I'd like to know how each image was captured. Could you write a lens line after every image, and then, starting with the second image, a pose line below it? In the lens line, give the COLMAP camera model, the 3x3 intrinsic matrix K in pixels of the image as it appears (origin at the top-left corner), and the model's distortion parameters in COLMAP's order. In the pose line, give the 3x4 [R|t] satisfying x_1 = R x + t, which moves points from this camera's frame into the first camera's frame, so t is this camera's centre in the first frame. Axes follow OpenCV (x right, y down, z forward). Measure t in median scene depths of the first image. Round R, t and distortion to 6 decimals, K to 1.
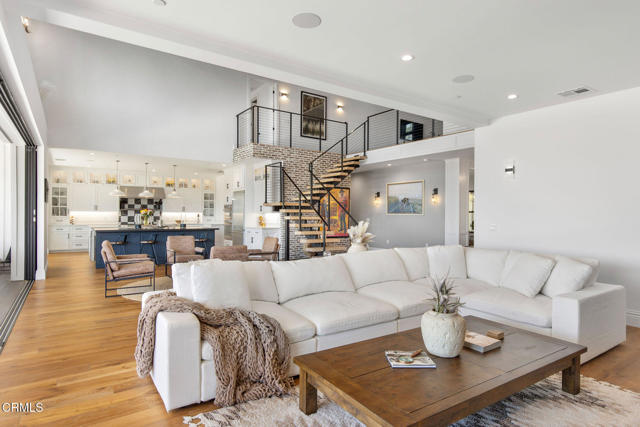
lens RADIAL K [[368.6, 0, 322.8], [0, 368.6, 213.2], [0, 0, 1]] dist [-0.005948, 0.000108]
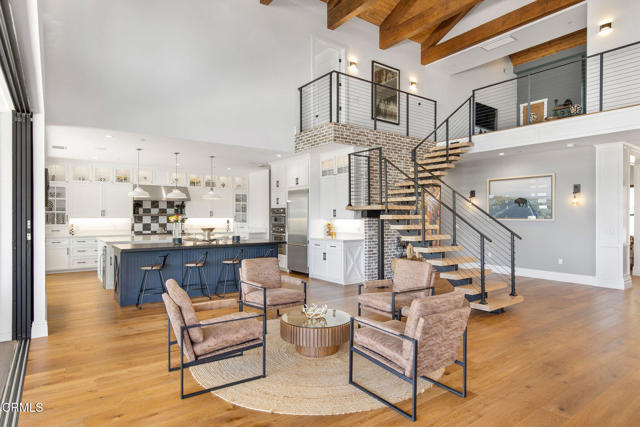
lens RADIAL K [[368.6, 0, 317.1], [0, 368.6, 214.3], [0, 0, 1]] dist [-0.005948, 0.000108]
pose [[0.999749, -0.007038, 0.021256, -0.208106], [0.007060, 0.999975, -0.000974, -0.009401], [-0.021248, 0.001124, 0.999774, 0.248560]]
